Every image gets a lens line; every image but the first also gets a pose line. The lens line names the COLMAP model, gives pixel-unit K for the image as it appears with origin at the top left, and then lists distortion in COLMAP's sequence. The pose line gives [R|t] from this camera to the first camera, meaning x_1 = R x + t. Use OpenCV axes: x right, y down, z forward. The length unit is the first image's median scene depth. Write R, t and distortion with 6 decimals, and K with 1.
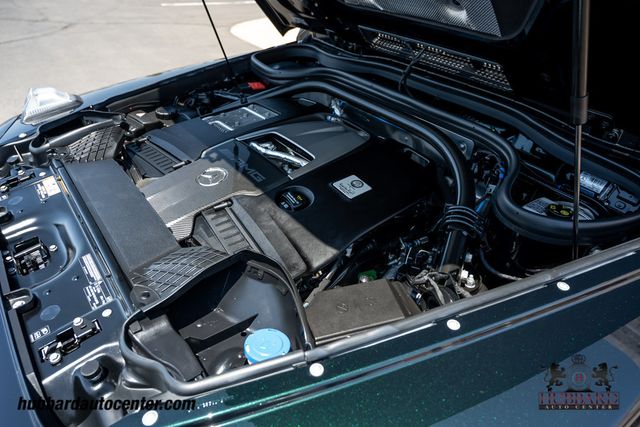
lens RADIAL K [[425.8, 0, 317.2], [0, 425.8, 216.4], [0, 0, 1]] dist [-0.012525, 0.003478]
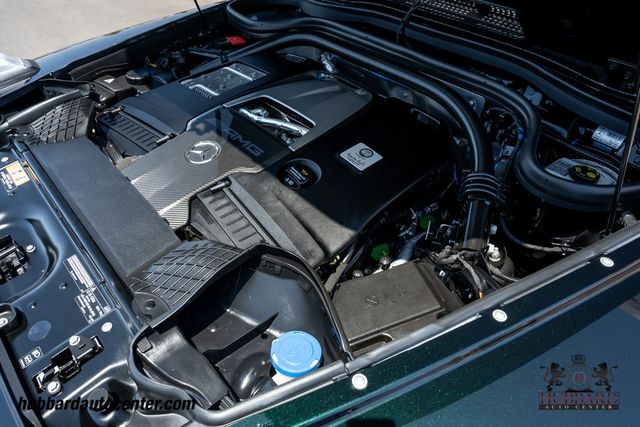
lens RADIAL K [[425.8, 0, 320.2], [0, 425.8, 215.4], [0, 0, 1]] dist [-0.012525, 0.003478]
pose [[0.996396, -0.060794, 0.059162, -0.068810], [0.053775, 0.992053, 0.113749, -0.054786], [-0.065607, -0.110157, 0.991747, 0.093350]]
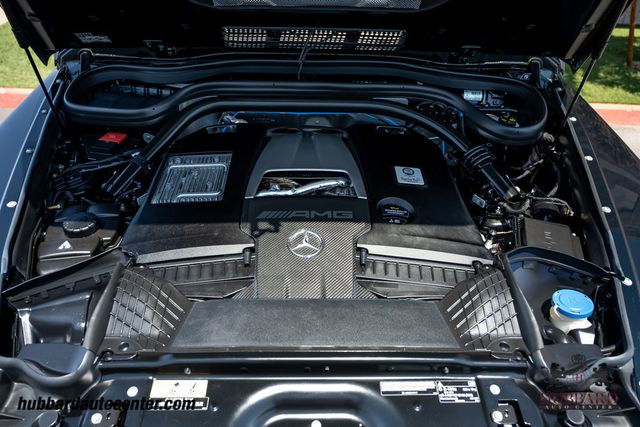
lens RADIAL K [[456.8, 0, 323.3], [0, 456.8, 210.5], [0, 0, 1]] dist [-0.014134, -0.000441]
pose [[0.588589, -0.504434, 0.631751, -0.839411], [0.457152, 0.852190, 0.254528, -0.397836], [-0.666764, 0.138994, 0.732193, 0.324859]]
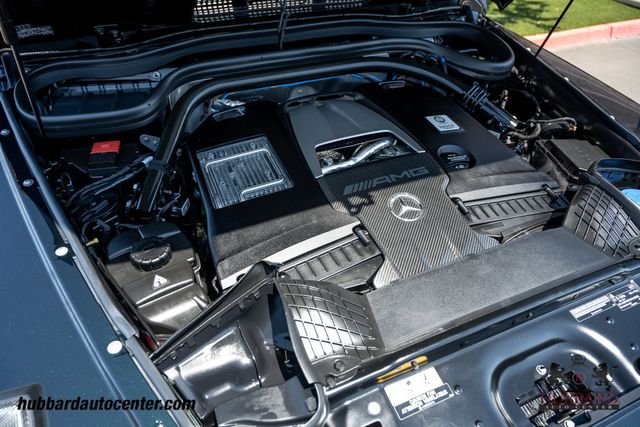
lens RADIAL K [[425.8, 0, 314.1], [0, 425.8, 210.6], [0, 0, 1]] dist [-0.012525, 0.003478]
pose [[0.244562, -0.657256, 0.712884, -0.968626], [0.538018, 0.703632, 0.464154, -0.622547], [-0.806676, 0.270030, 0.525697, 0.772429]]
